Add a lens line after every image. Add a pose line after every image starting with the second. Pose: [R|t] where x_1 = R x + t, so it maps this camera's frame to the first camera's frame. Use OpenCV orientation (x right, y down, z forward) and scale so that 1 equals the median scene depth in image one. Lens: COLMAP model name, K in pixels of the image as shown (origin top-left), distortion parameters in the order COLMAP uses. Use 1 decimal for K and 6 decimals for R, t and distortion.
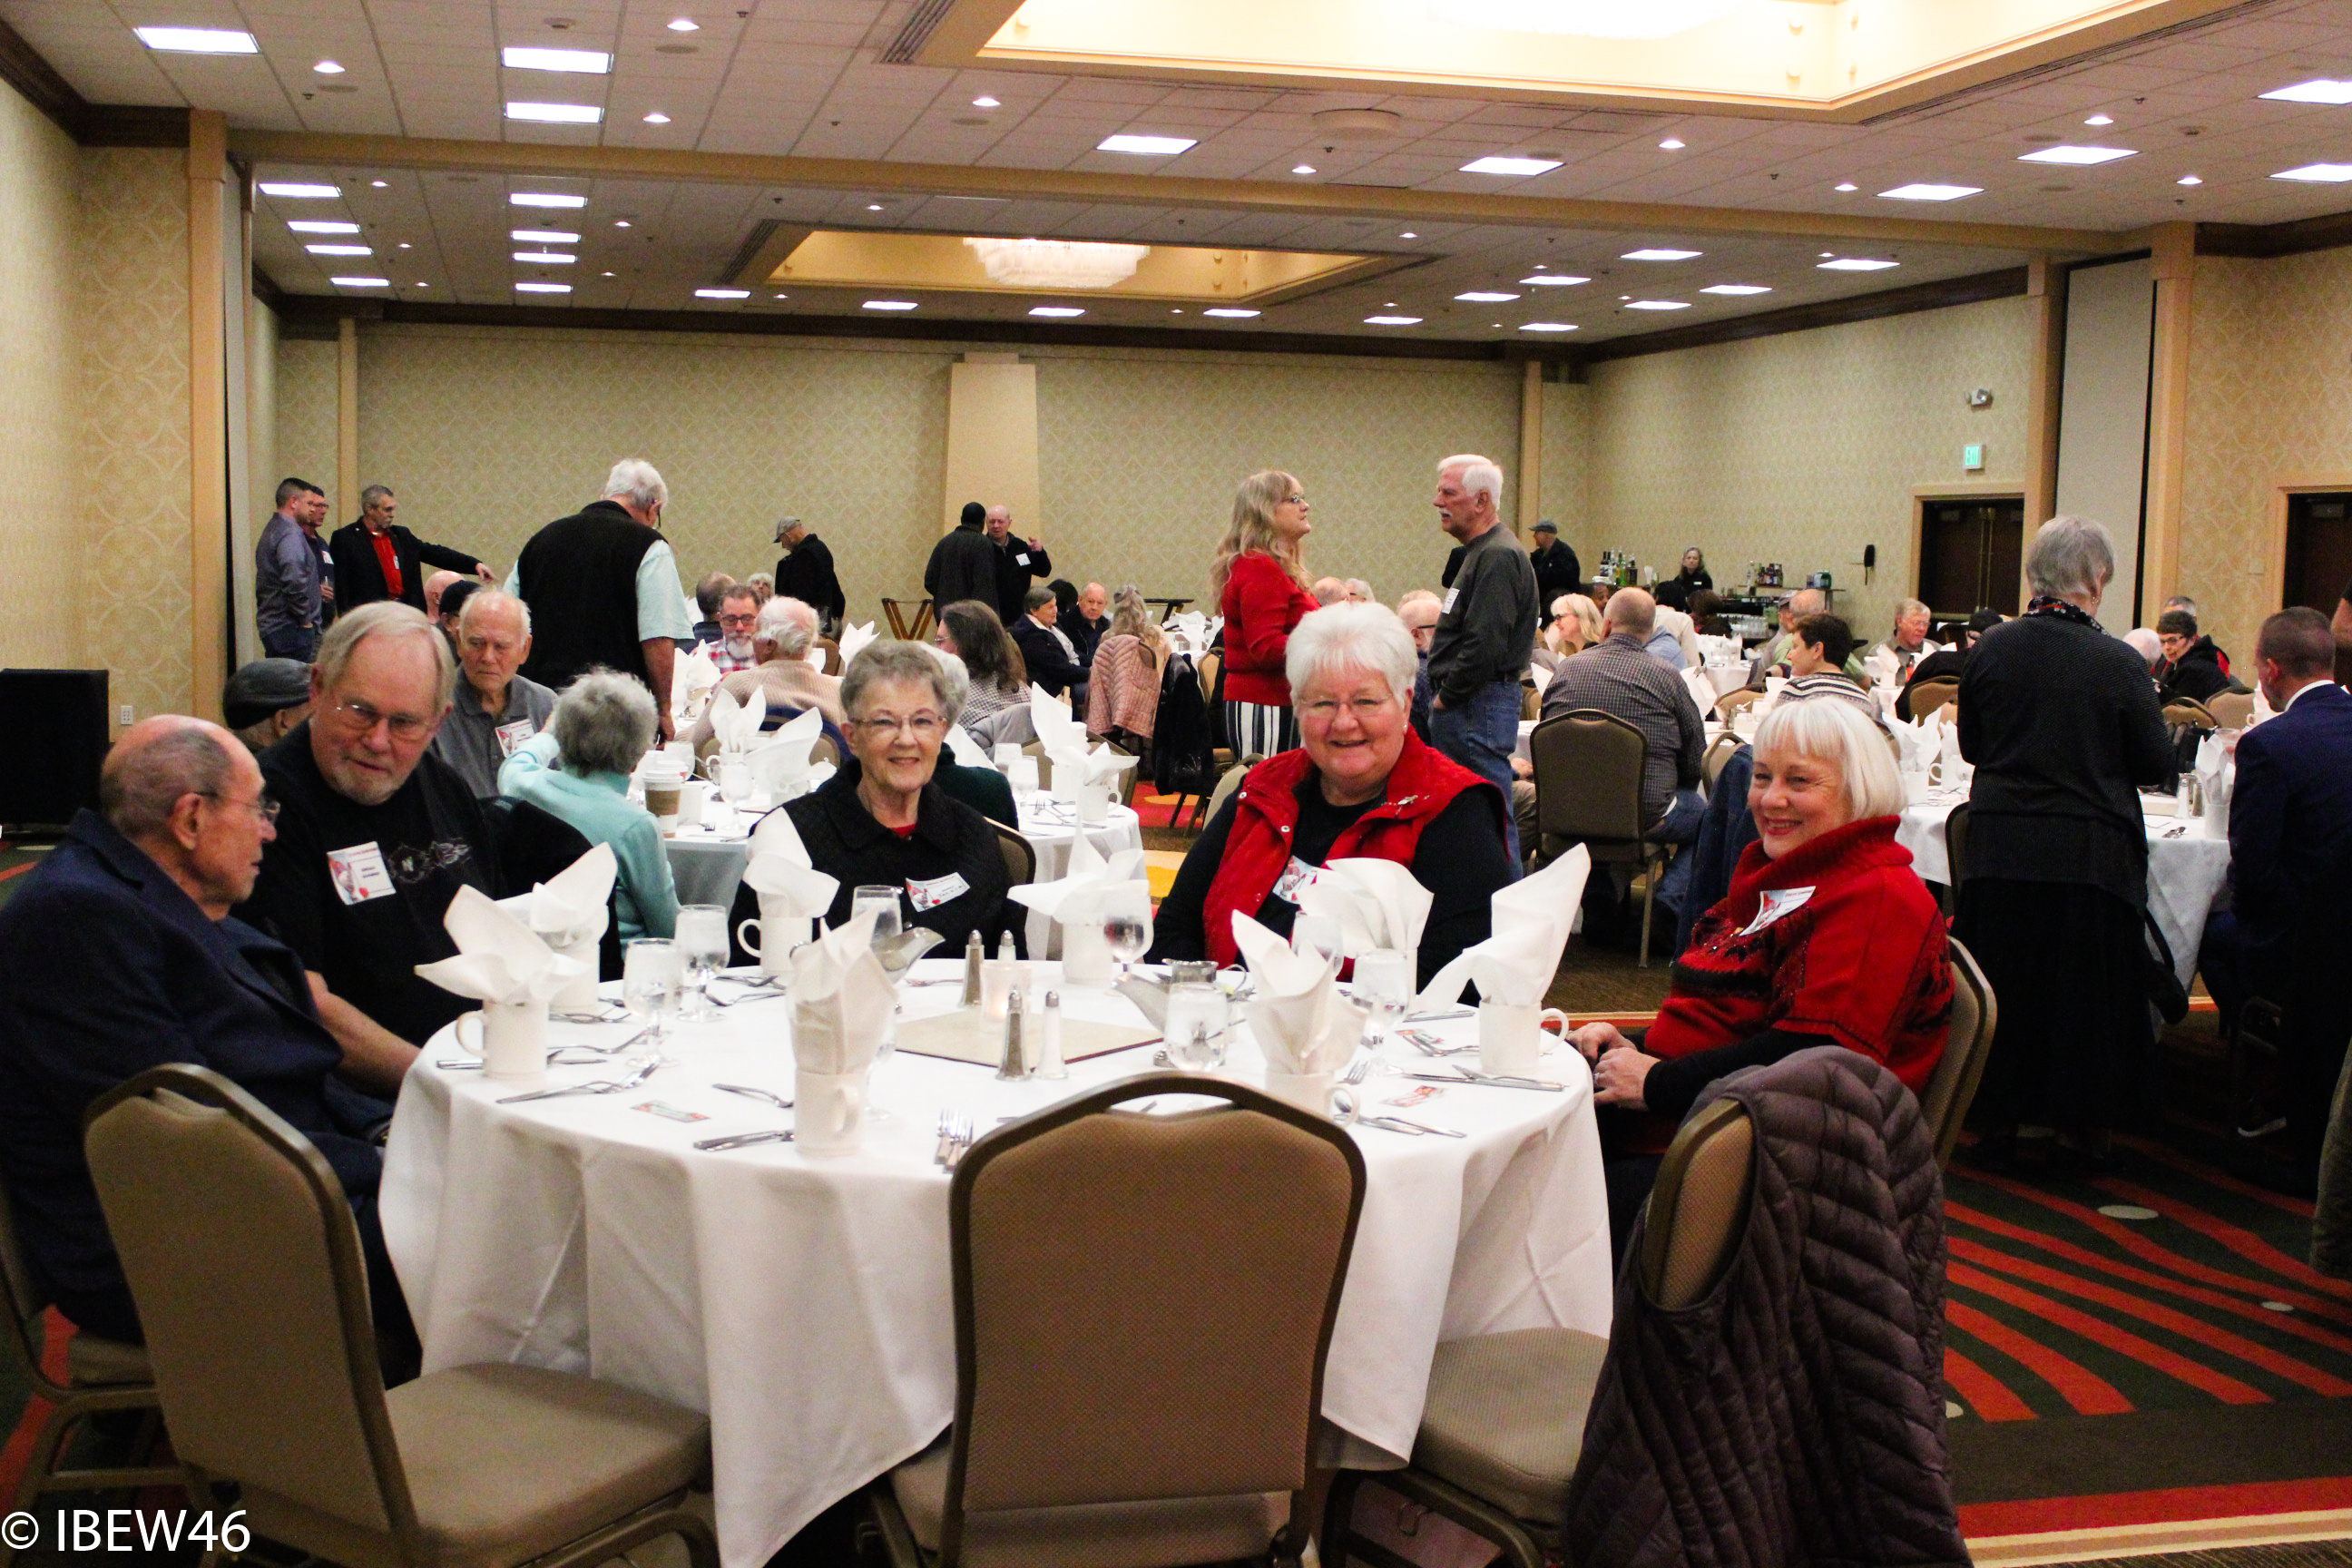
lens RADIAL K [[2726.3, 0, 1122.7], [0, 2726.3, 787.2], [0, 0, 1]] dist [-0.136537, 0.302418]
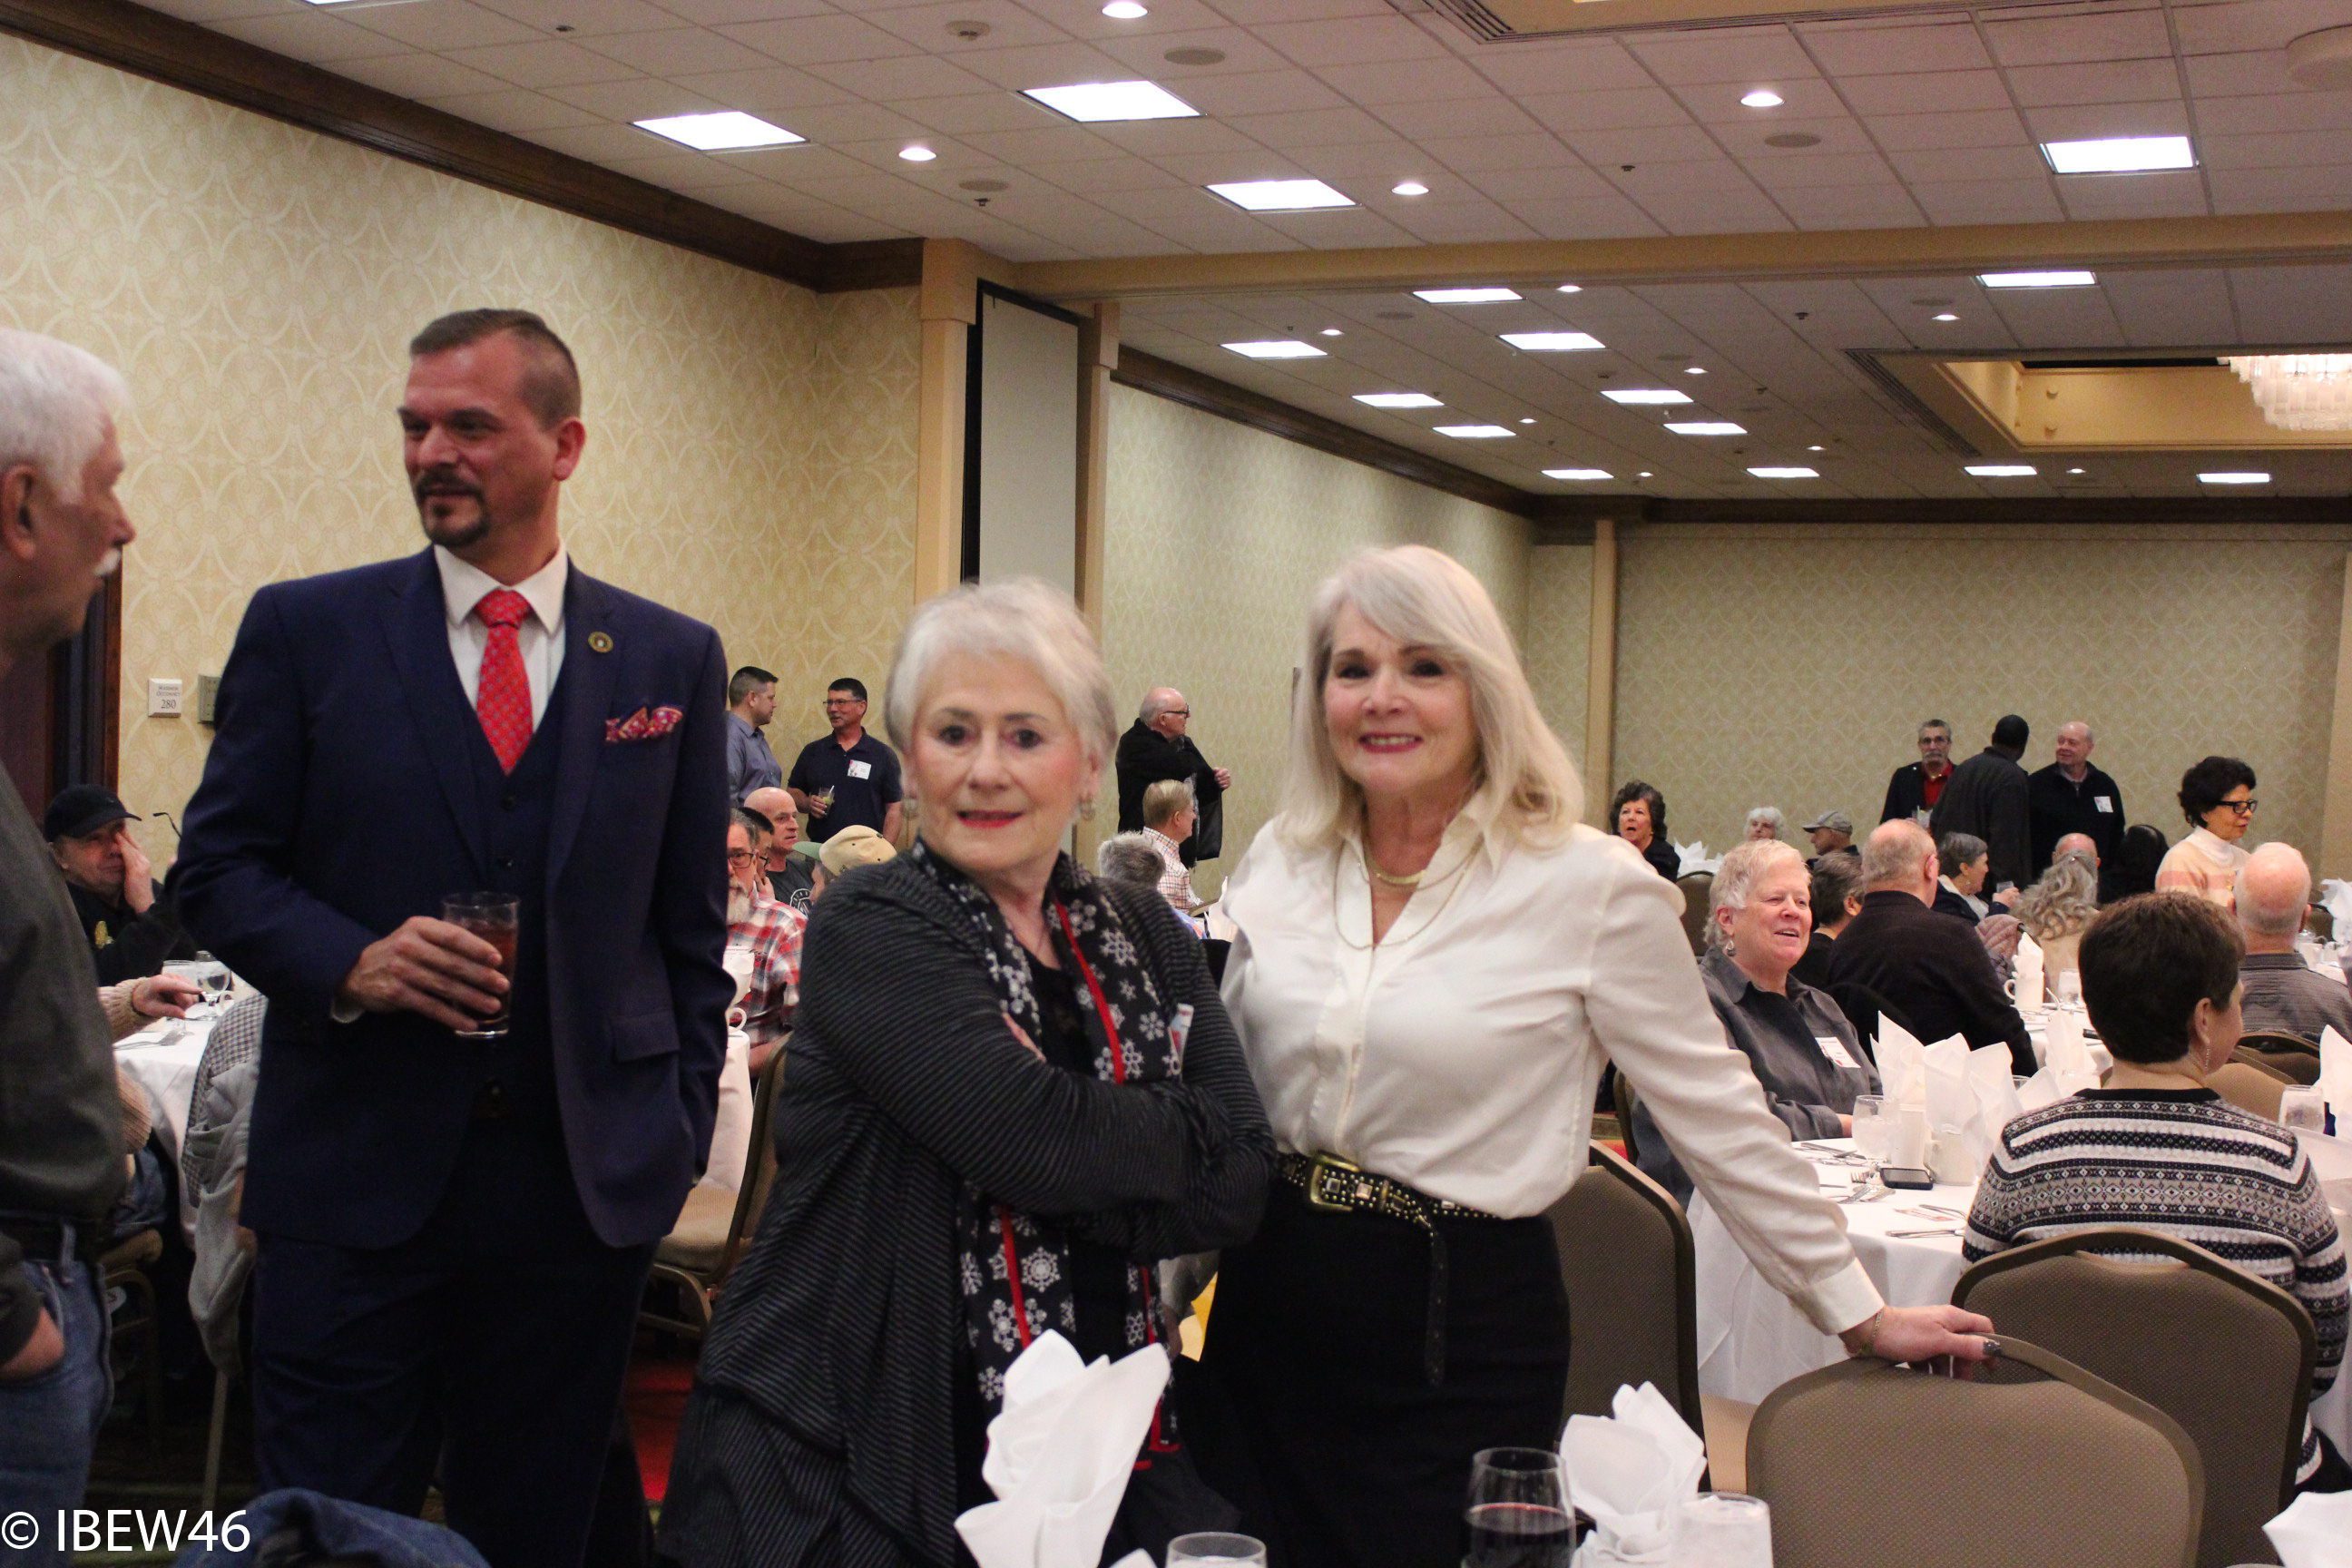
lens RADIAL K [[2726.3, 0, 1122.7], [0, 2726.3, 787.2], [0, 0, 1]] dist [-0.136537, 0.302418]
pose [[0.804940, 0.014396, -0.593181, 0.116369], [-0.068100, 0.995341, -0.068254, -0.016288], [0.589435, 0.095336, 0.802170, 0.211622]]
